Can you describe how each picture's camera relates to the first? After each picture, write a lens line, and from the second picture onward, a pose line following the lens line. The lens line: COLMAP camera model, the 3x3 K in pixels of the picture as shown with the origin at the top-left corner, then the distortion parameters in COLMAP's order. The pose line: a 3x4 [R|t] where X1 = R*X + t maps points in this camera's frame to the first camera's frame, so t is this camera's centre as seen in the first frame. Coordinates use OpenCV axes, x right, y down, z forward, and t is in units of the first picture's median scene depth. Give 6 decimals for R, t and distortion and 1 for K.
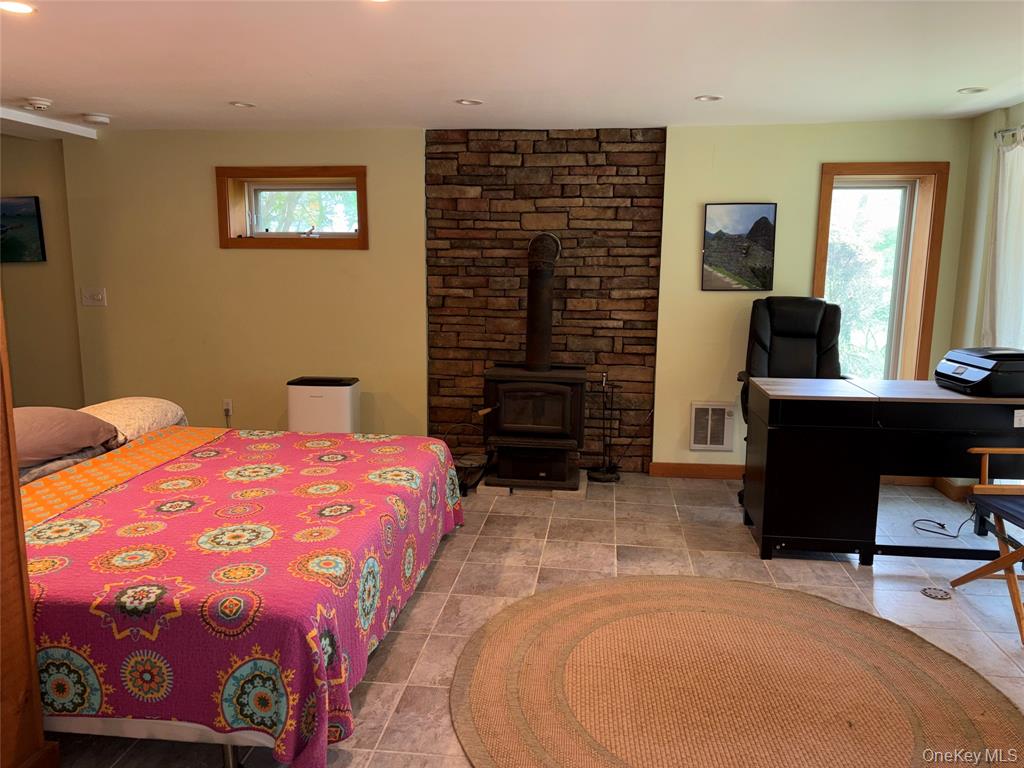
lens RADIAL K [[771.1, 0, 512.0], [0, 771.1, 384.0], [0, 0, 1]] dist [0.078258, -0.081730]
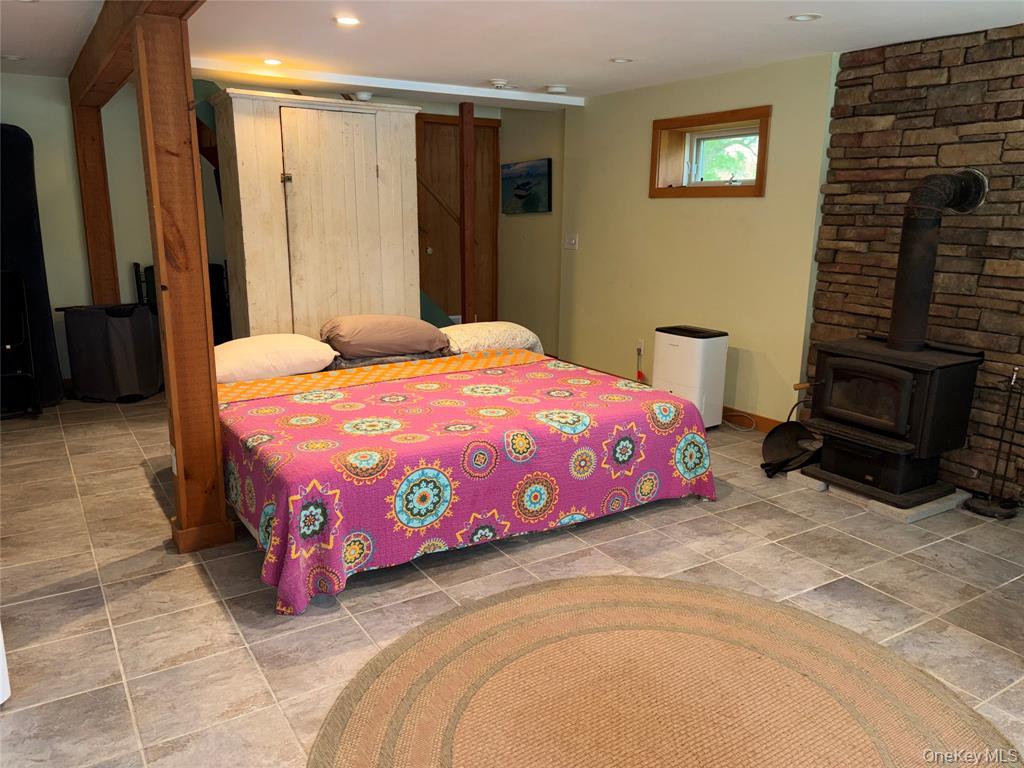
lens RADIAL K [[781.1, 0, 514.4], [0, 781.1, 367.8], [0, 0, 1]] dist [0.070811, -0.078327]
pose [[0.638878, 0.153652, -0.753807, 0.372669], [-0.127110, 0.987467, 0.093550, -0.022445], [0.758734, 0.036050, 0.650402, 0.175863]]
